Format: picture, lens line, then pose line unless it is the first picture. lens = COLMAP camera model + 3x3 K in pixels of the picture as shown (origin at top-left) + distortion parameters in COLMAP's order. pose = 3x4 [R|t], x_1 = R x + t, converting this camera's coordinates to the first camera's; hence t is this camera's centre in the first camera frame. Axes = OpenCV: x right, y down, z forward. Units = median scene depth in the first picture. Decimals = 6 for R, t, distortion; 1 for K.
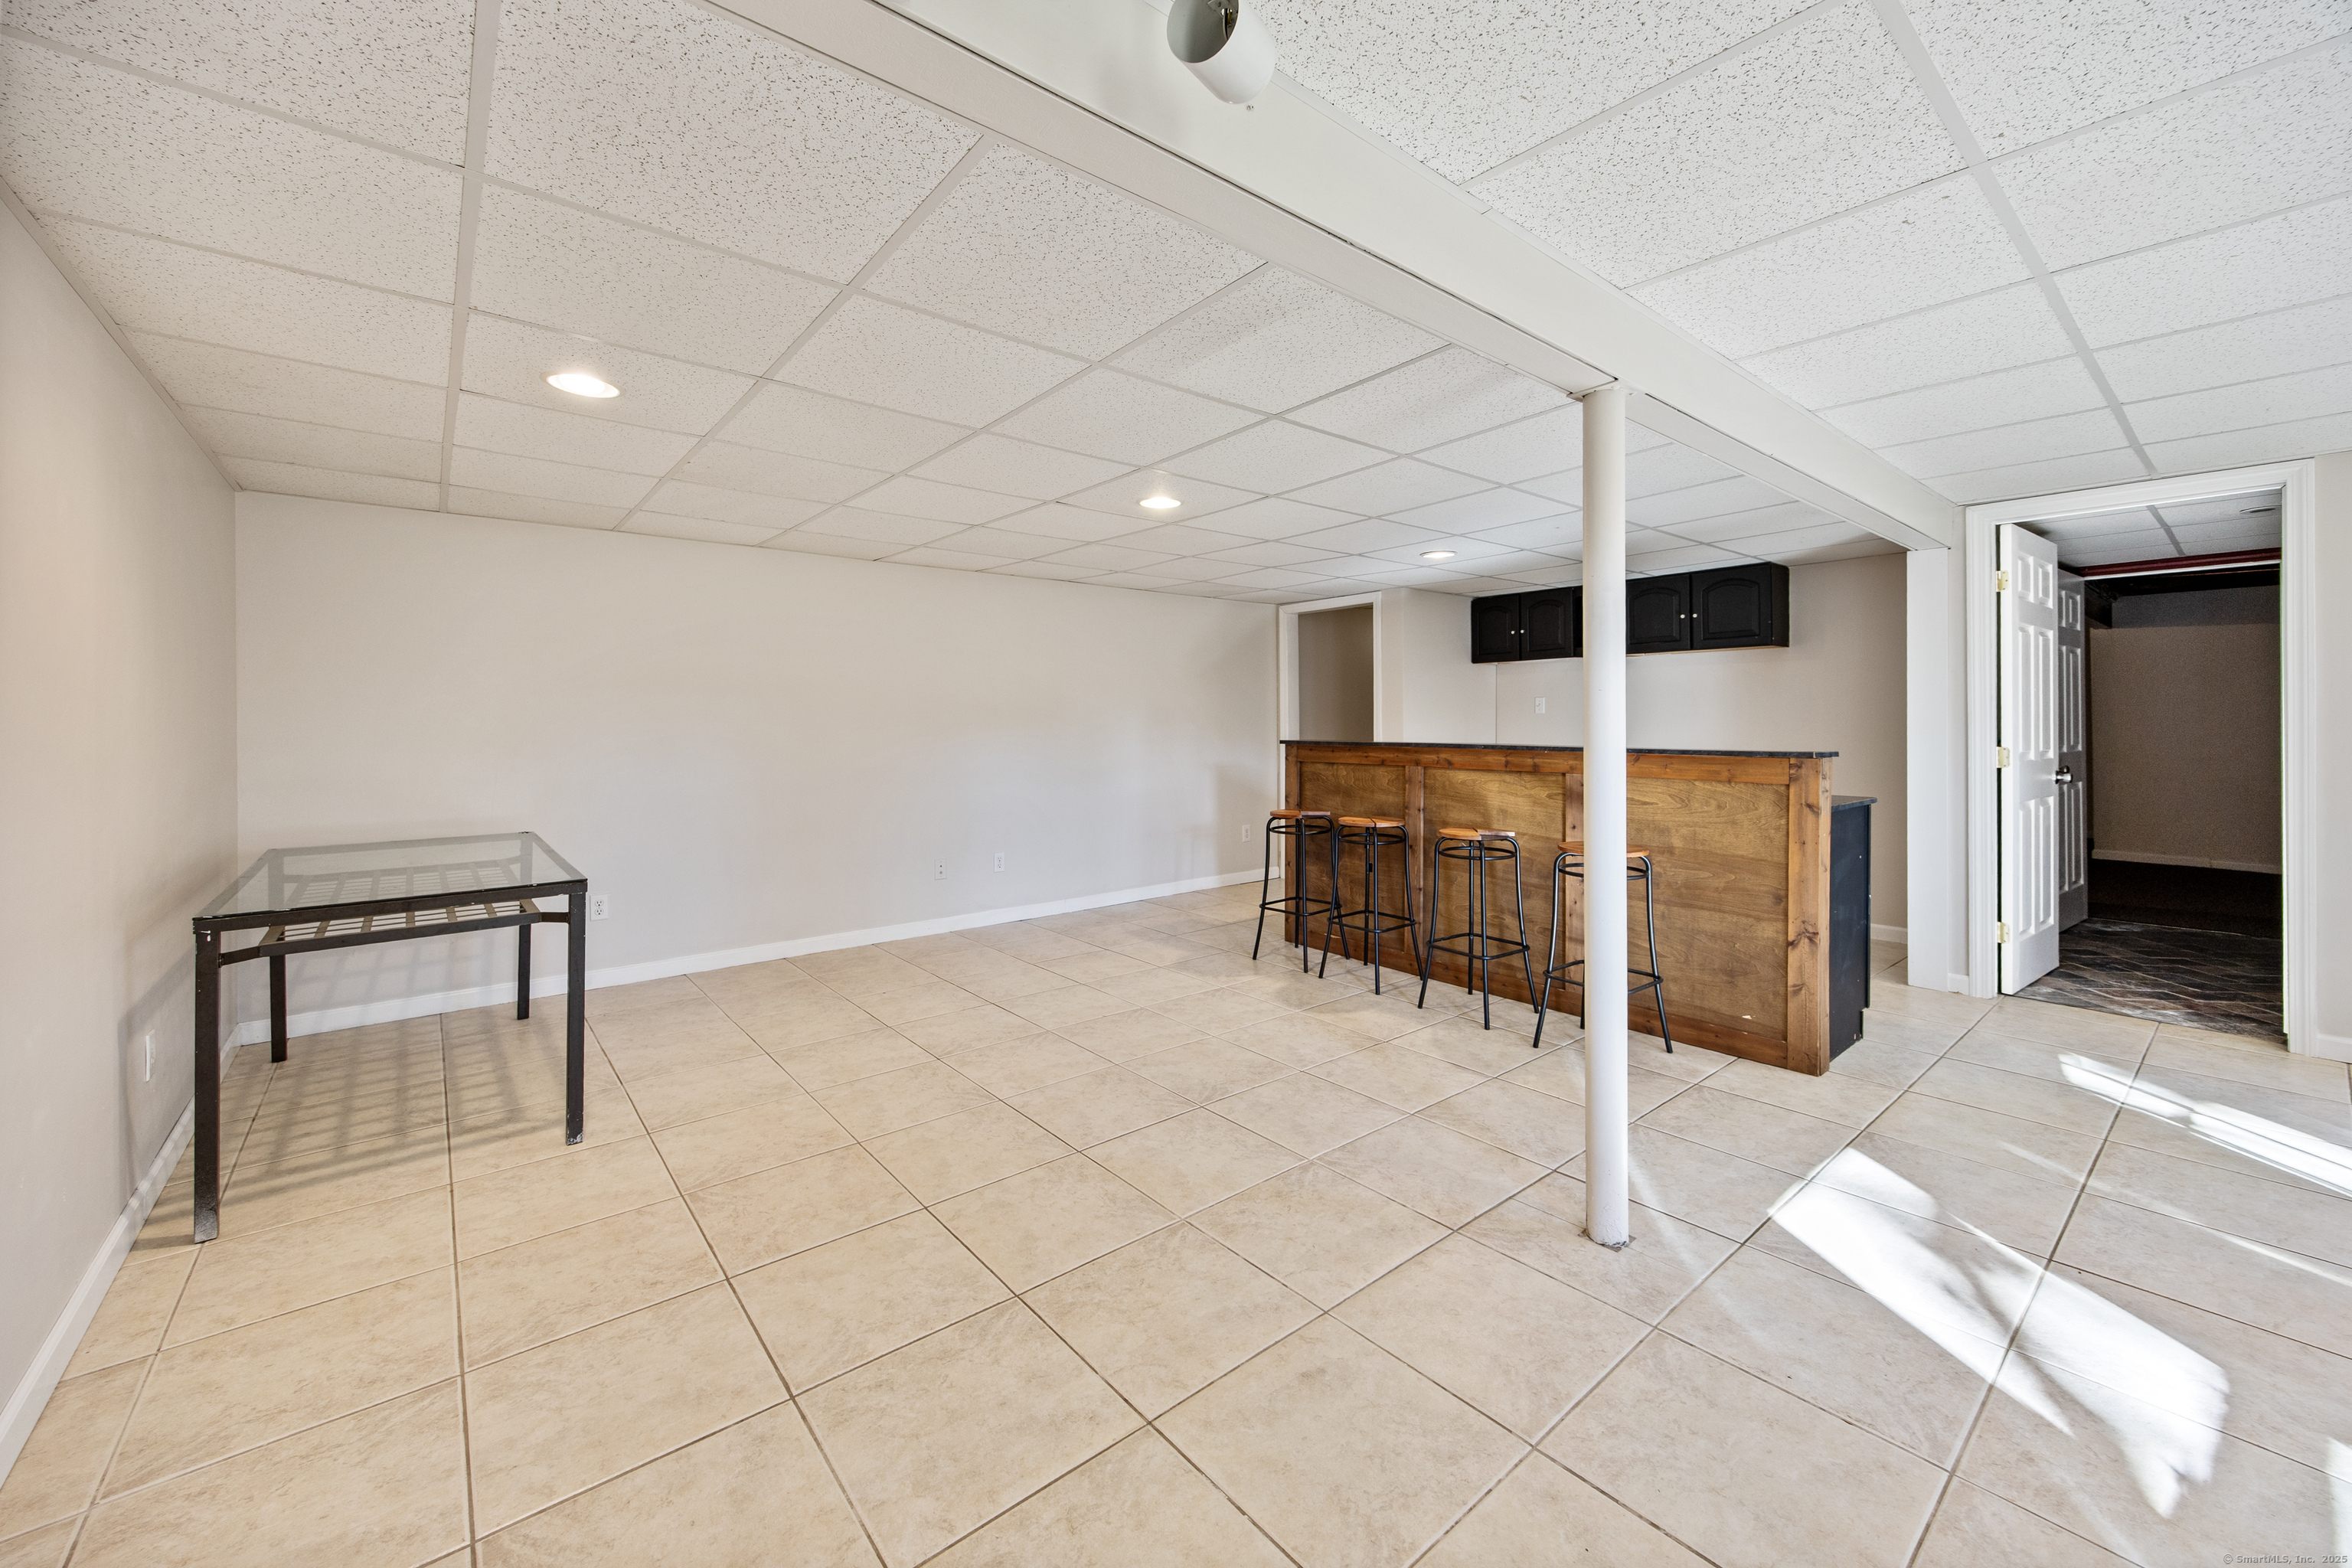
lens RADIAL K [[925.5, 0, 1163.5], [0, 925.5, 720.9], [0, 0, 1]] dist [-0.000791, -0.000099]
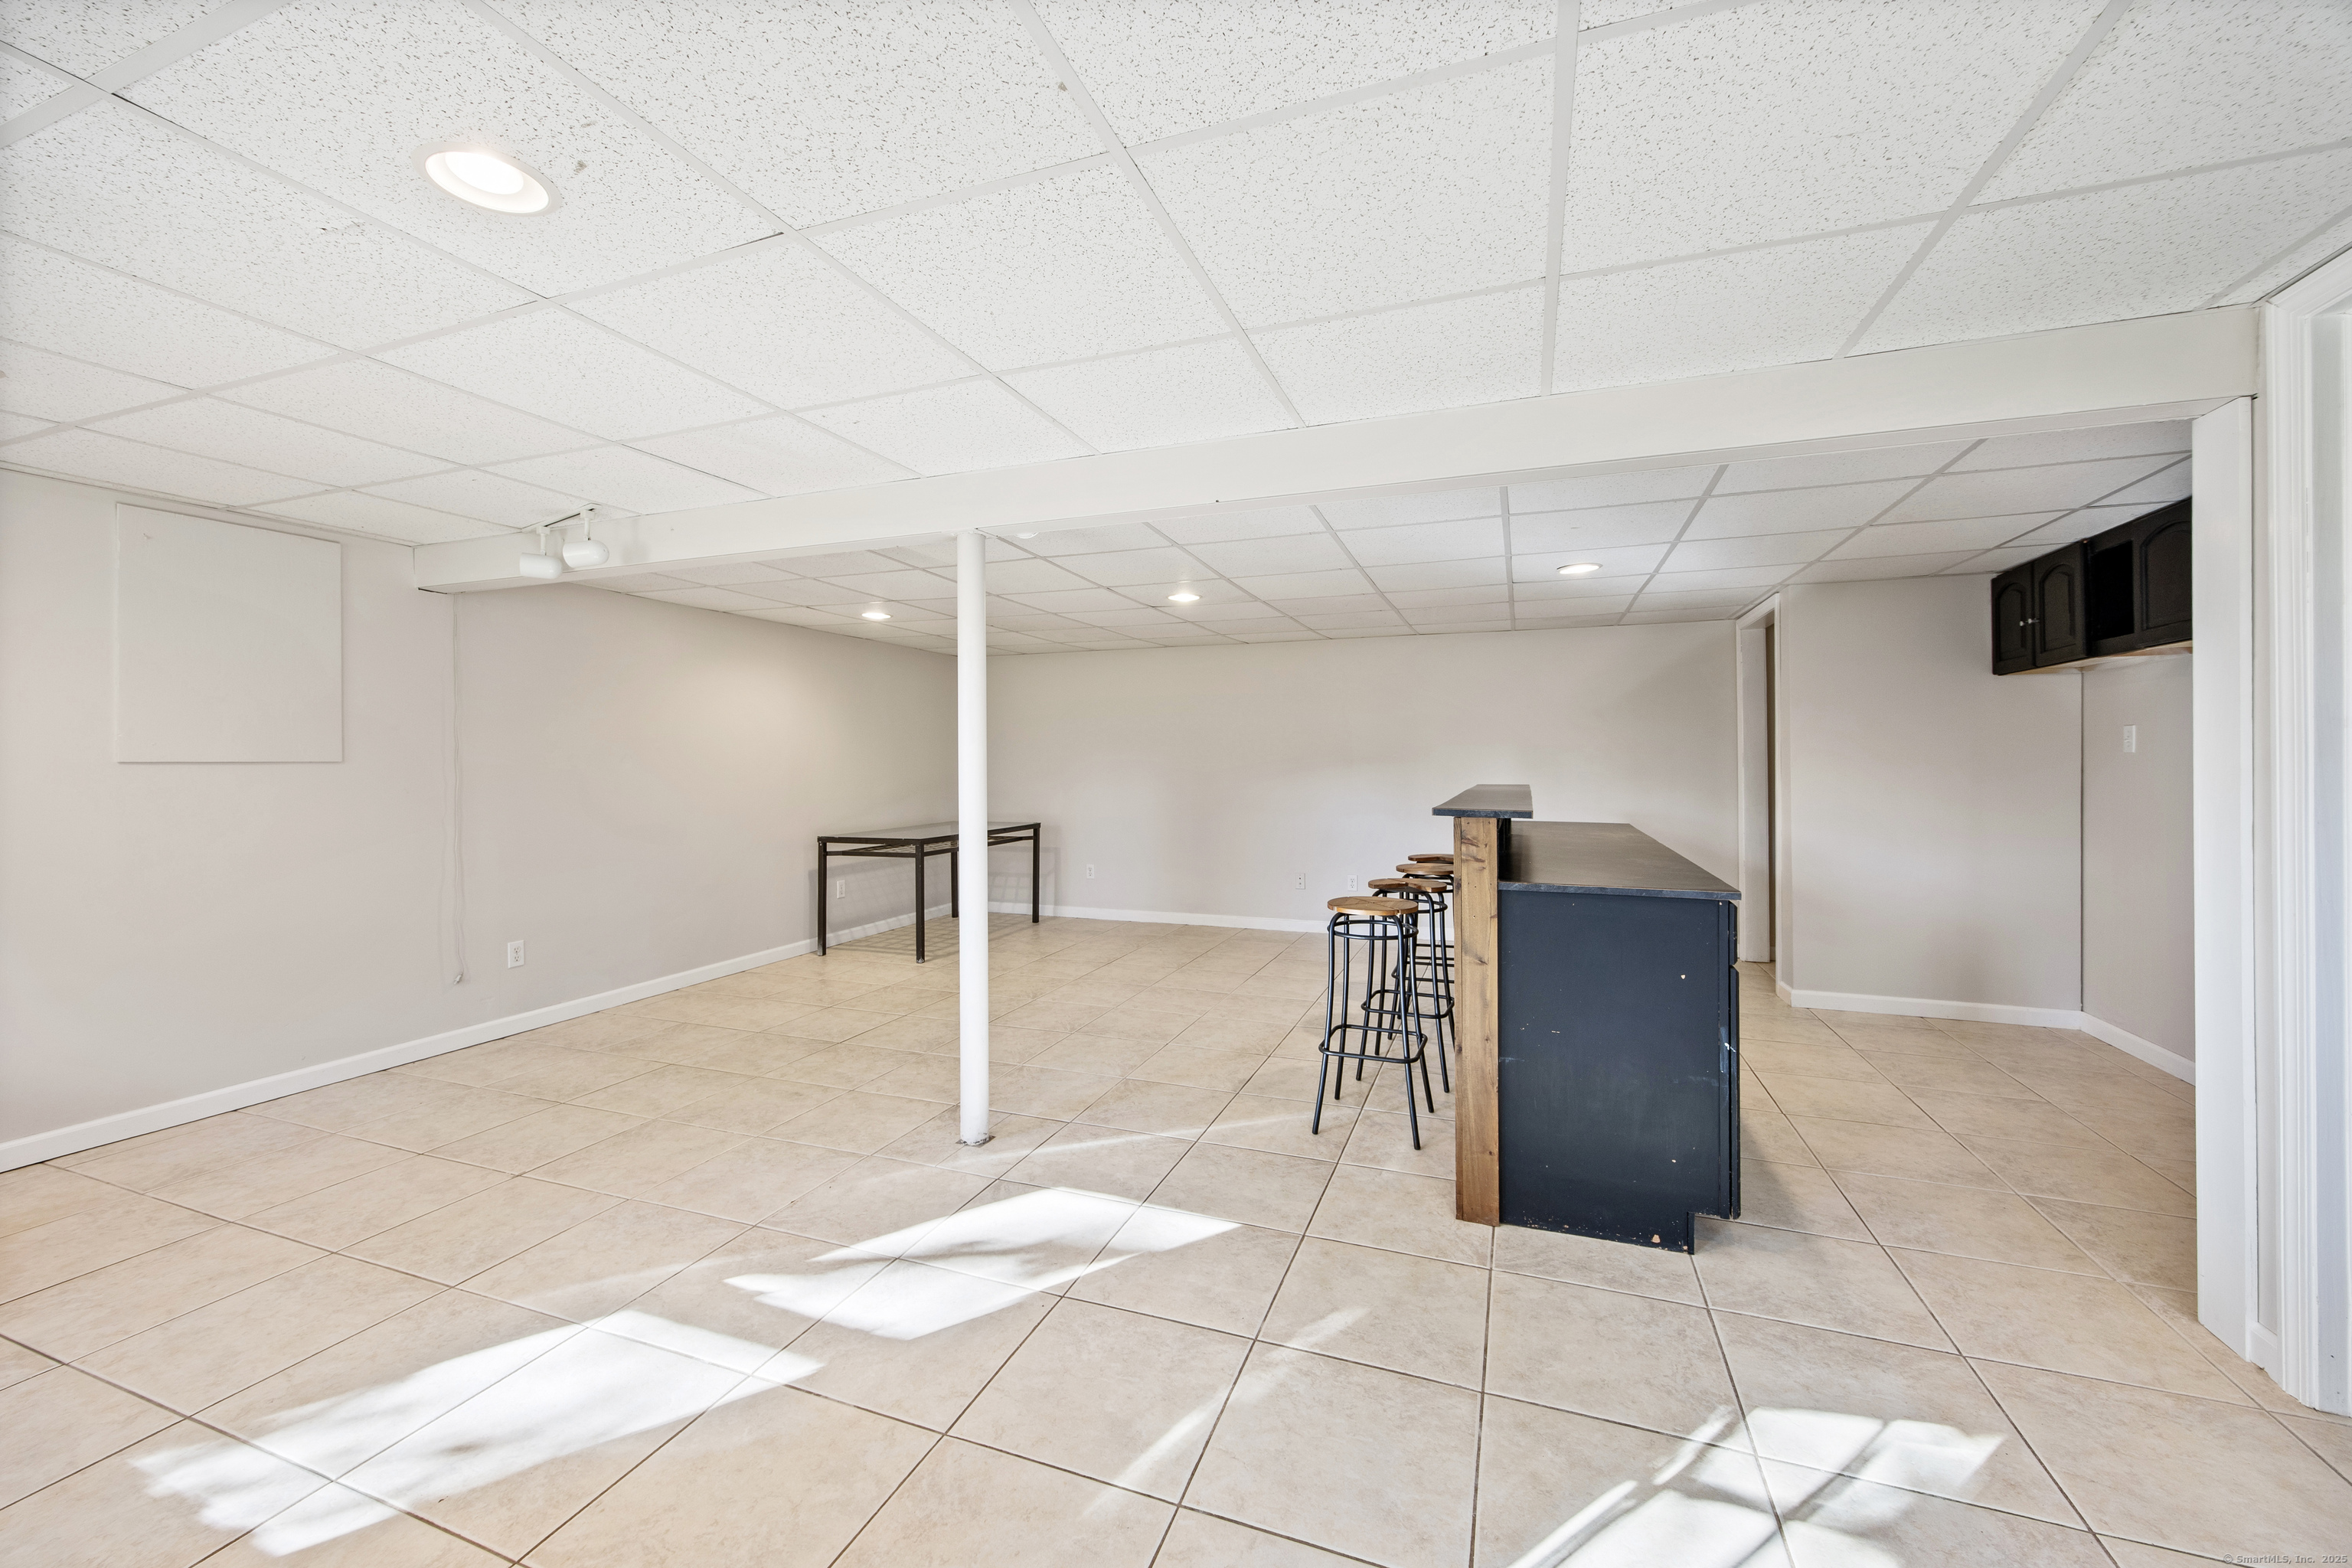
lens RADIAL K [[921.2, 0, 1175.4], [0, 921.2, 755.6], [0, 0, 1]] dist [-0.000311, 0.000243]
pose [[0.496689, -0.003252, -0.867922, 1.633552], [0.002482, 0.999994, -0.002327, -0.012817], [0.867925, -0.000999, 0.496694, 0.514088]]
